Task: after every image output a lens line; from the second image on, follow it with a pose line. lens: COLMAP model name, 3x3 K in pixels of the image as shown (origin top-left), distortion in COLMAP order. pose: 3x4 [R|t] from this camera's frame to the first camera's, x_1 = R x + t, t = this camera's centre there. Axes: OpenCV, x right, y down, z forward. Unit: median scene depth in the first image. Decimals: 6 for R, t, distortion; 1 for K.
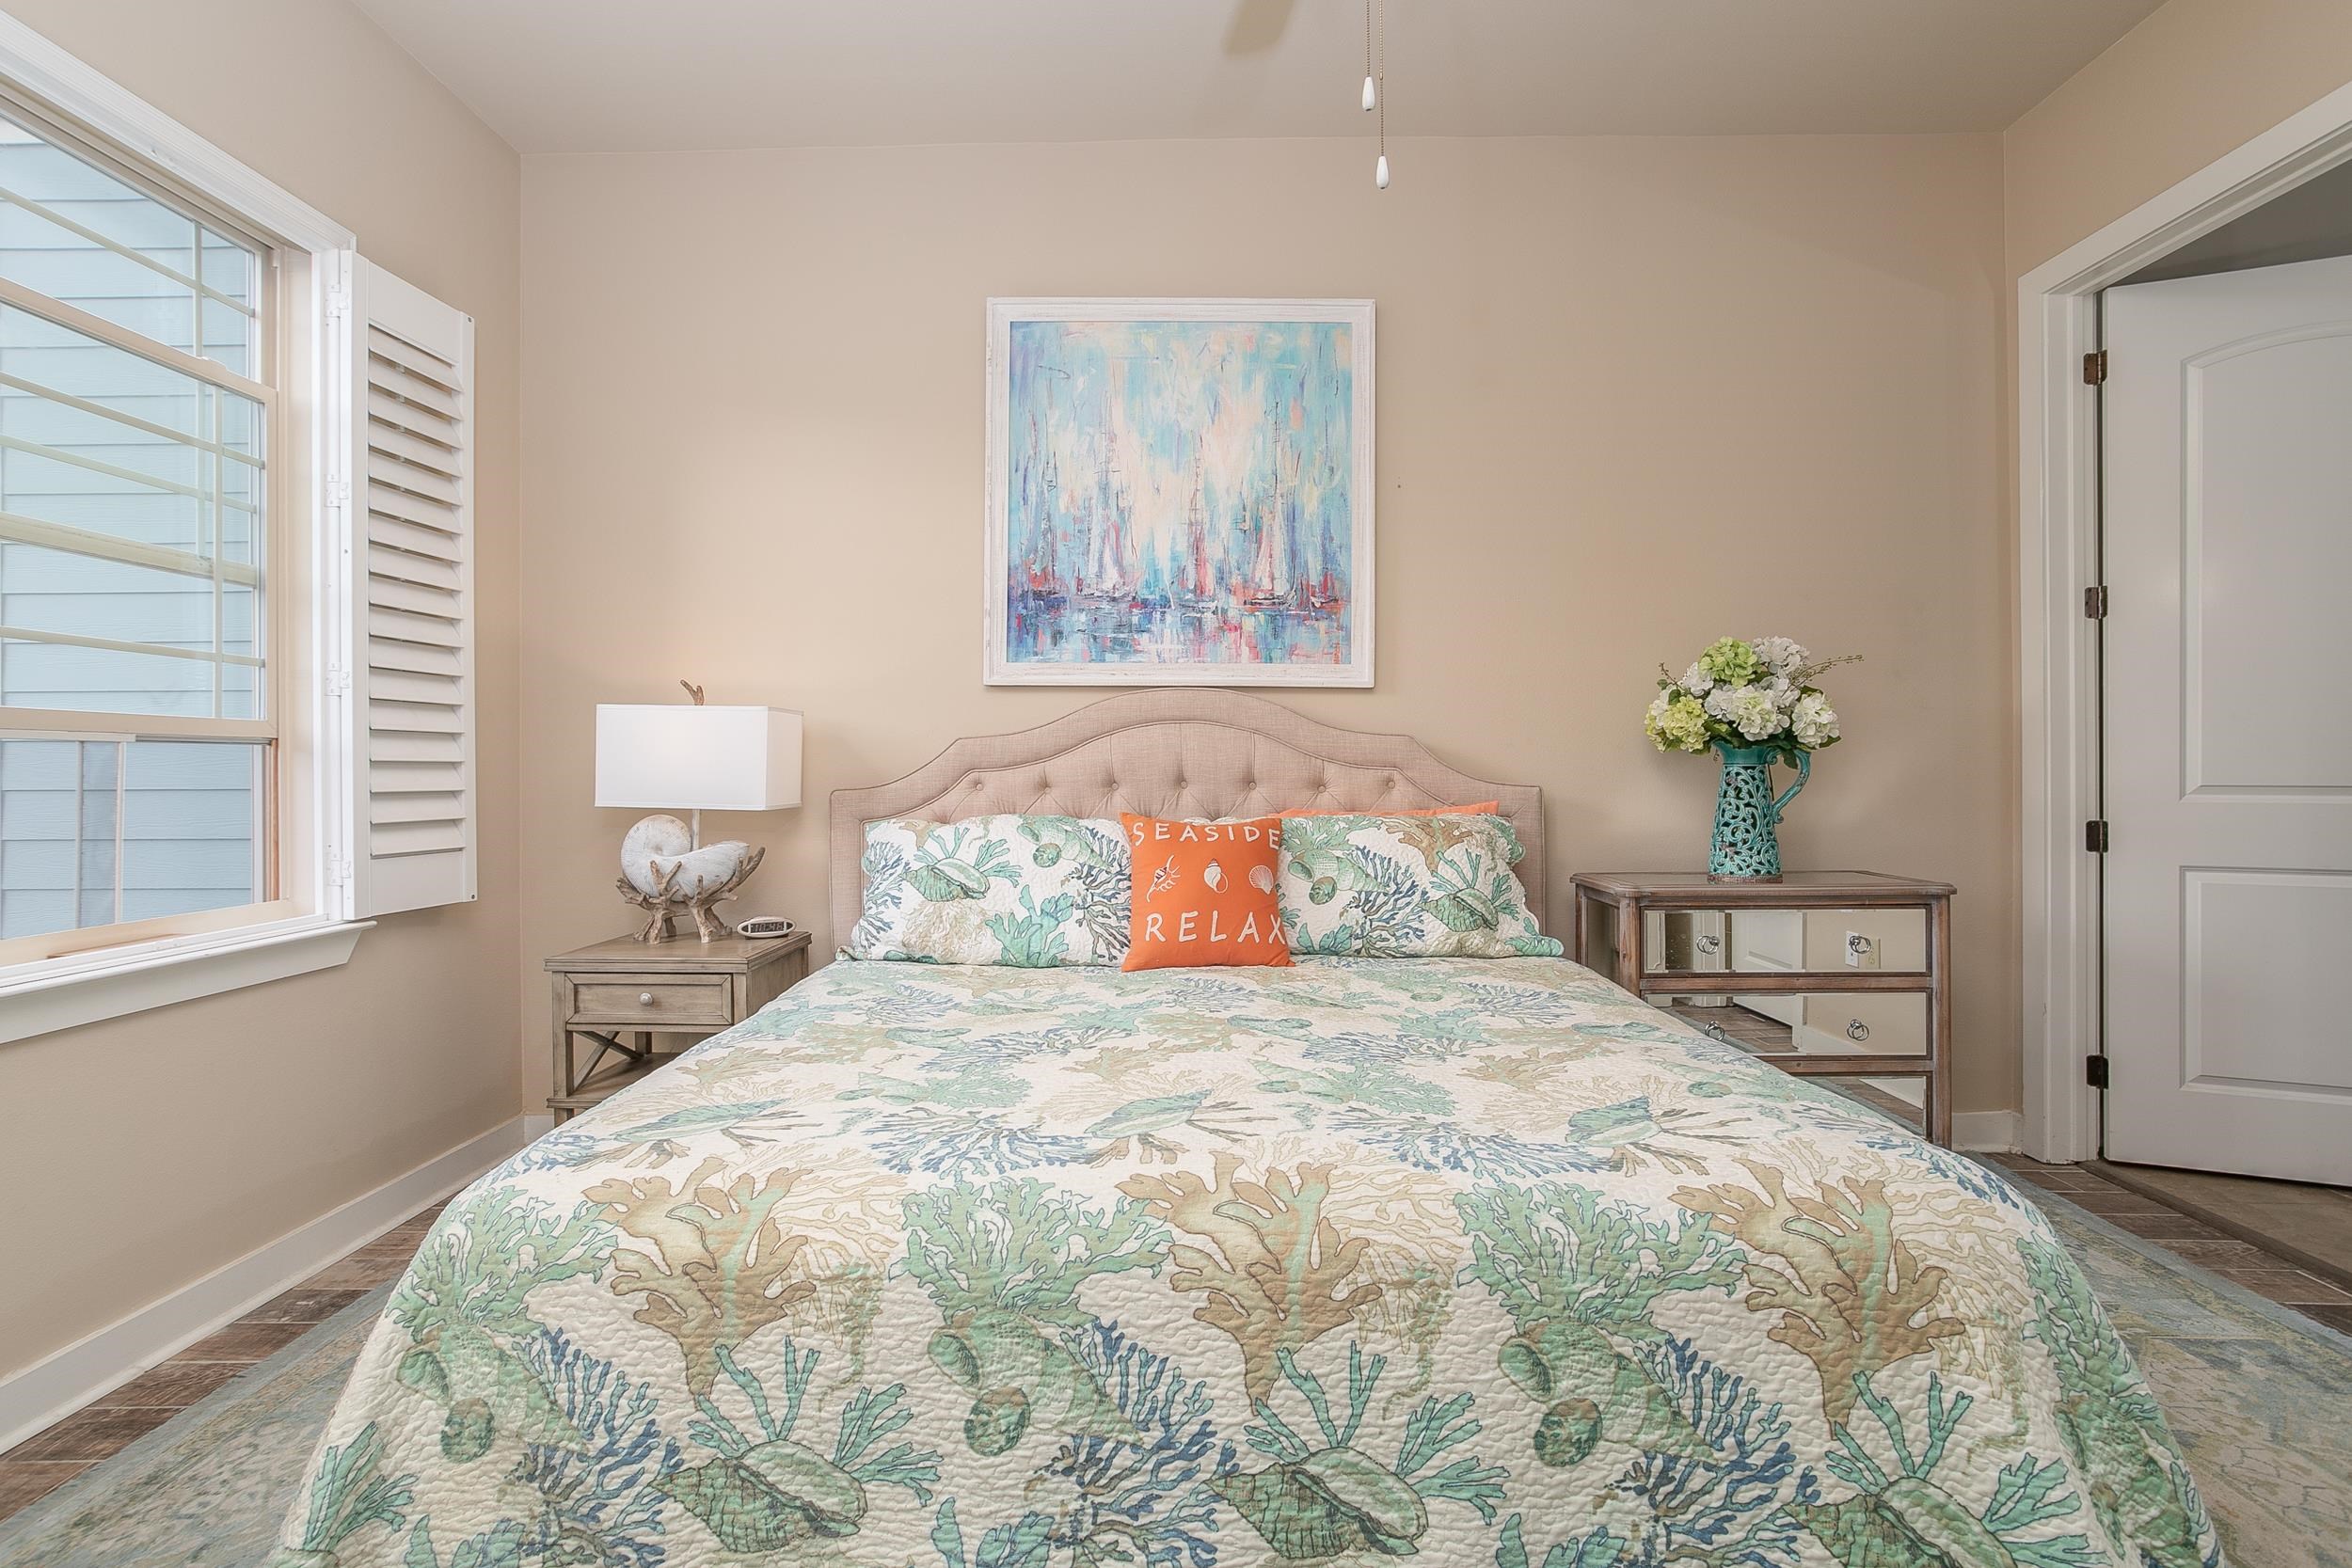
lens RADIAL K [[1133.5, 0, 1160.5], [0, 1133.5, 768.0], [0, 0, 1]] dist [-0.070479, 0.046485]
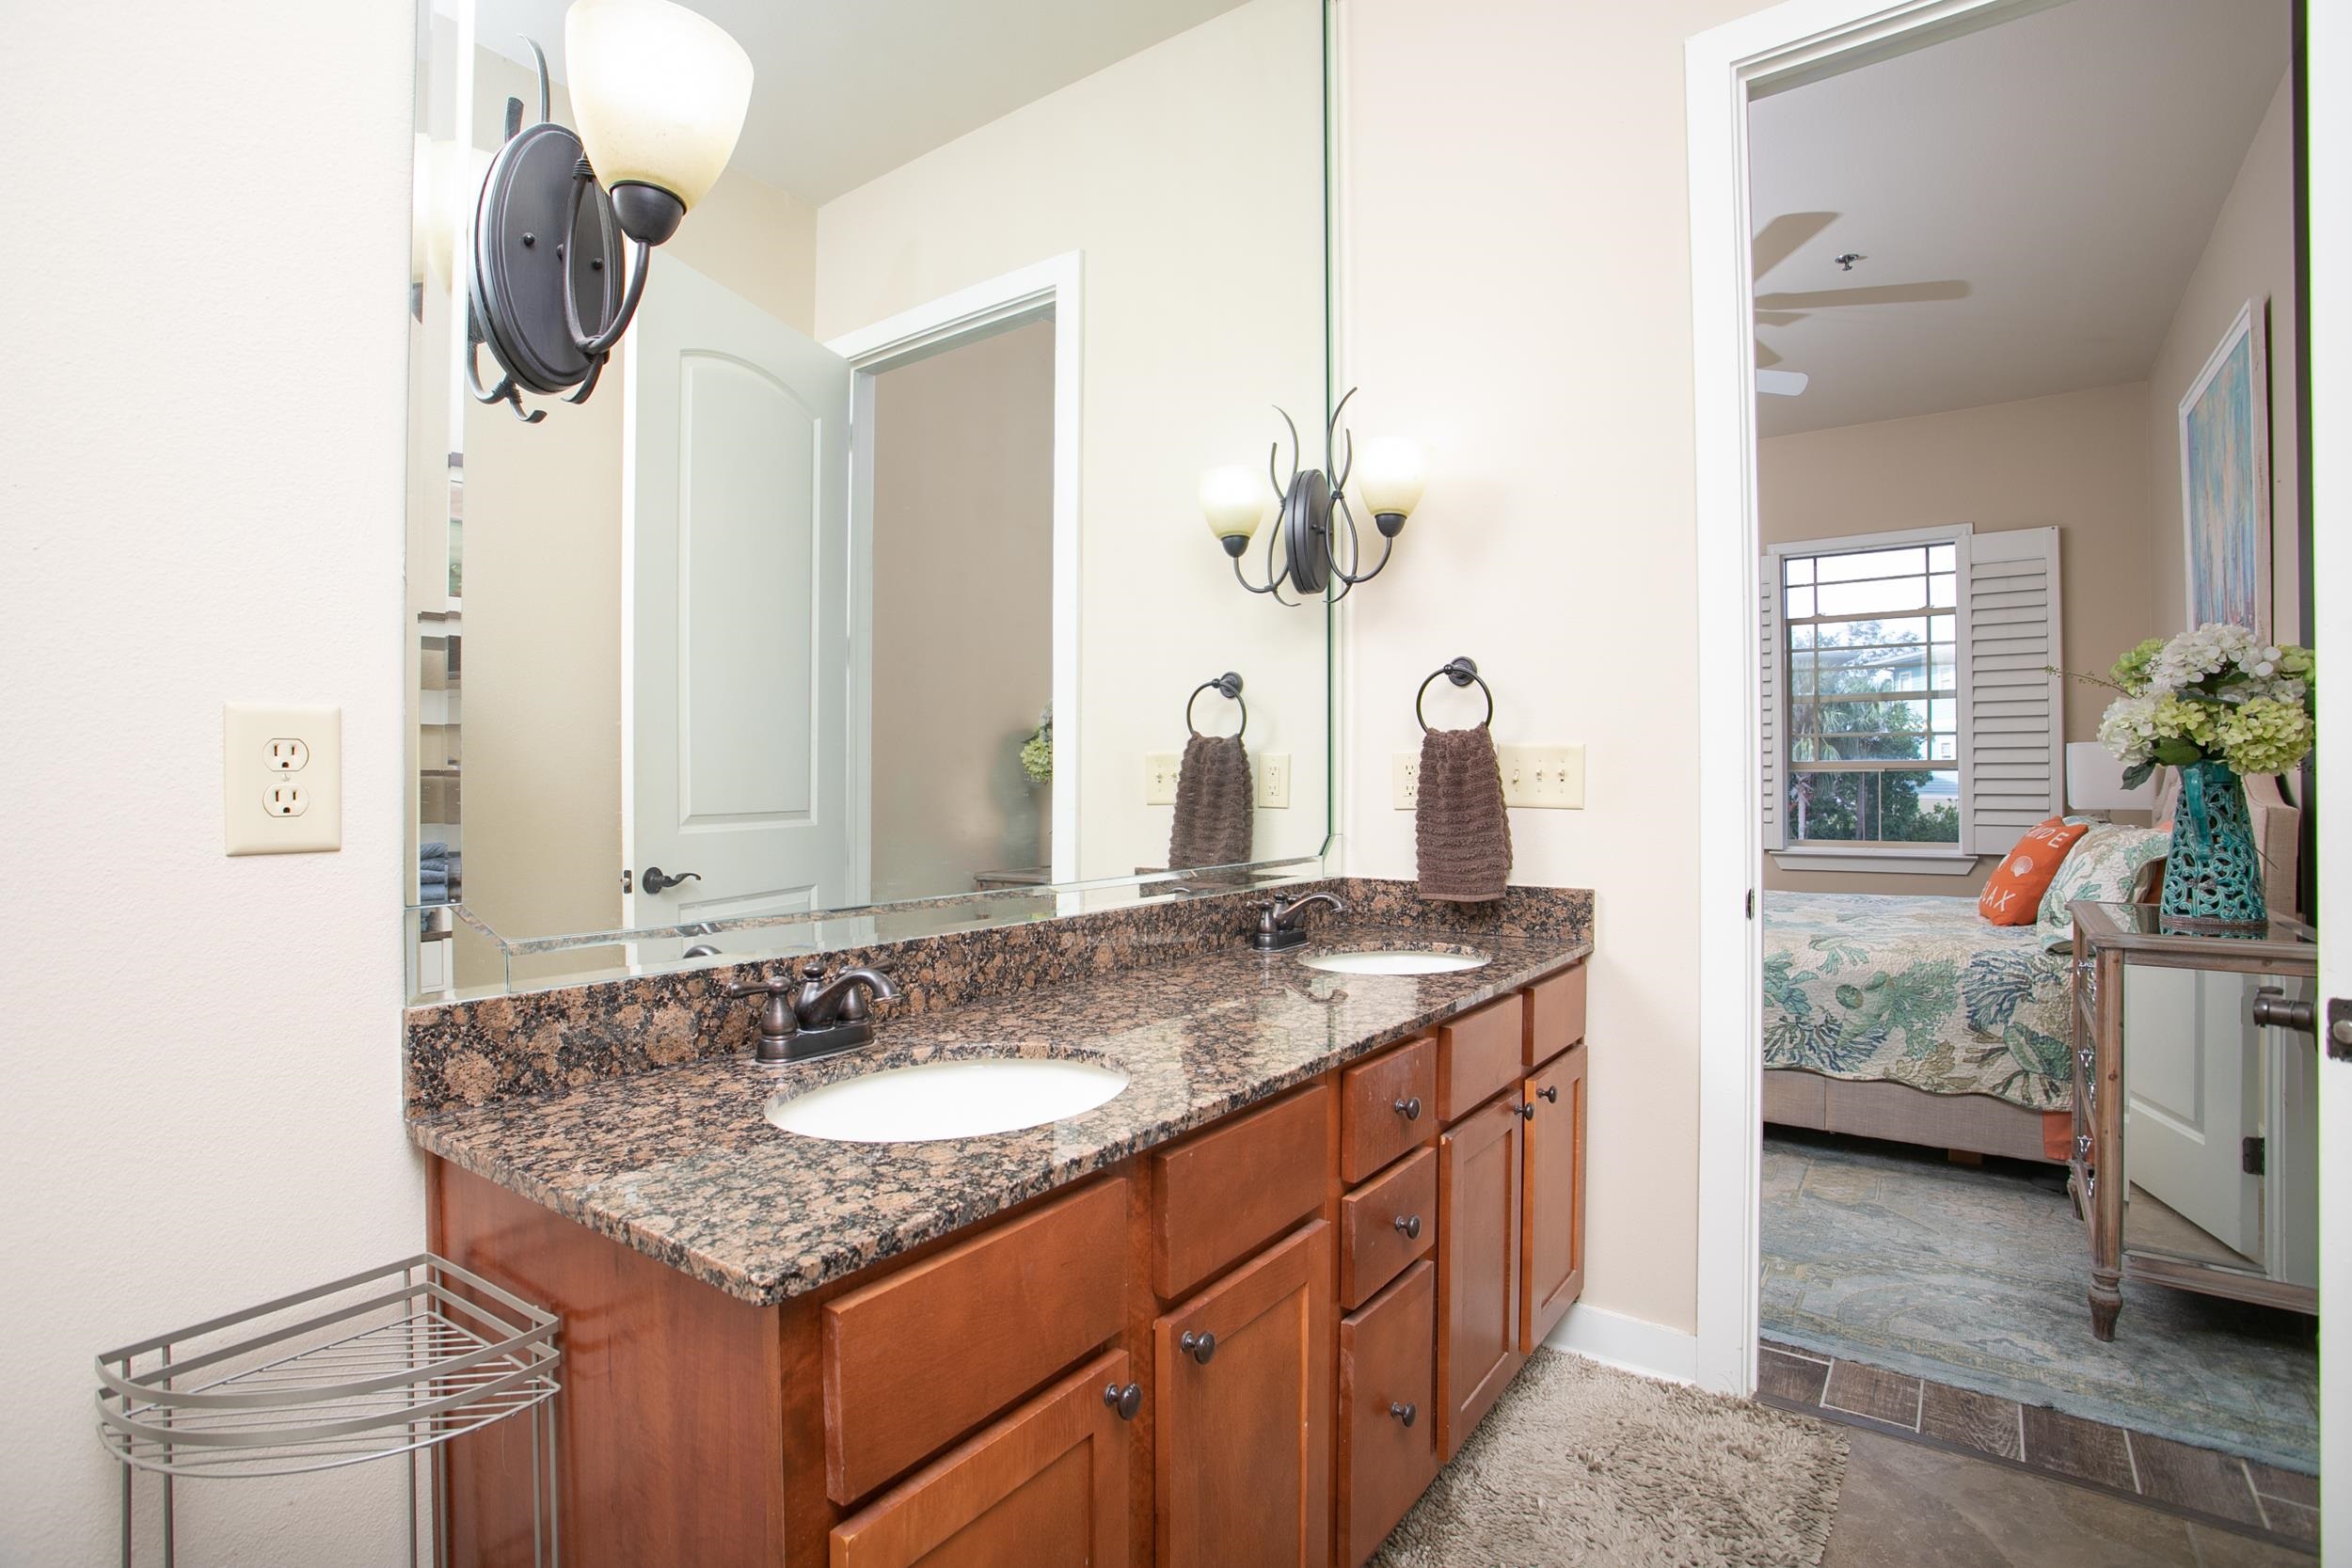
lens RADIAL K [[1136.7, 0, 1170.2], [0, 1136.7, 773.3], [0, 0, 1]] dist [-0.055015, 0.031521]
pose [[-0.564150, -0.001779, -0.825671, 1.485350], [0.004719, 0.999974, -0.005379, -0.009171], [0.825659, -0.006931, -0.564127, 0.757548]]
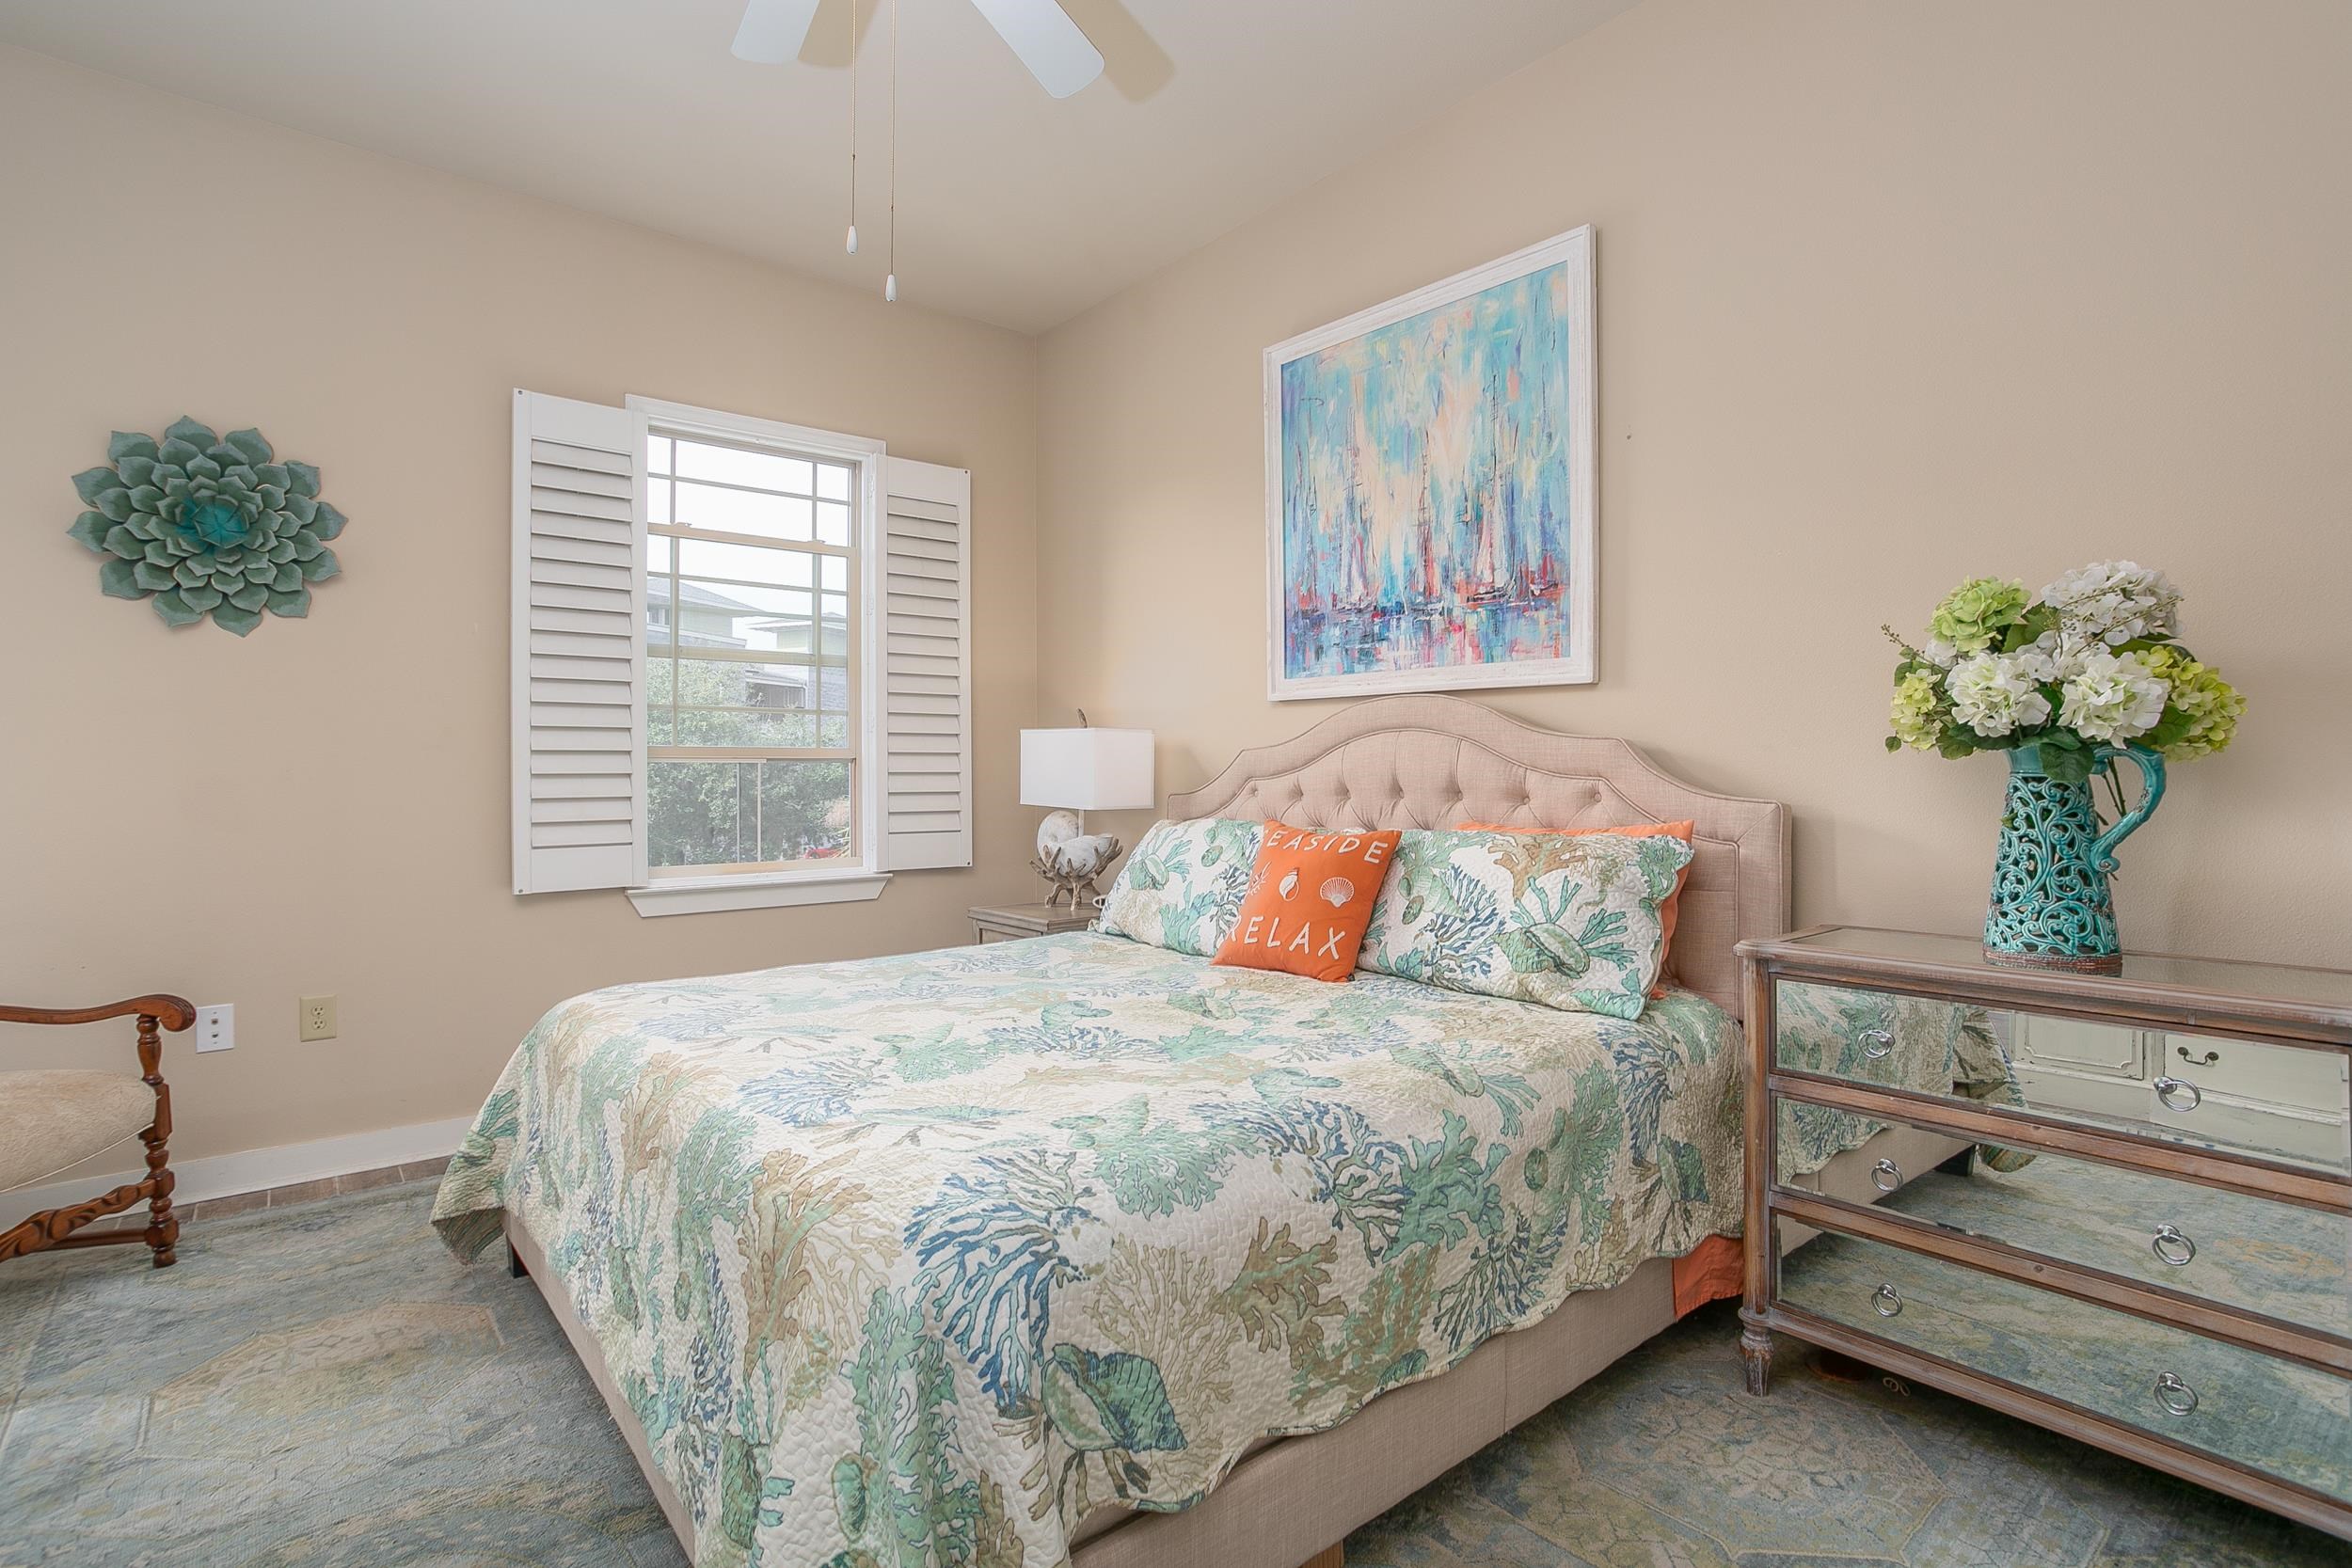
lens RADIAL K [[1133.5, 0, 1160.5], [0, 1133.5, 768.0], [0, 0, 1]] dist [-0.070479, 0.046485]
pose [[0.647390, -0.003829, -0.762150, 0.617762], [0.002646, 0.999993, -0.002776, -0.005569], [0.762155, -0.000220, 0.647395, 0.207618]]
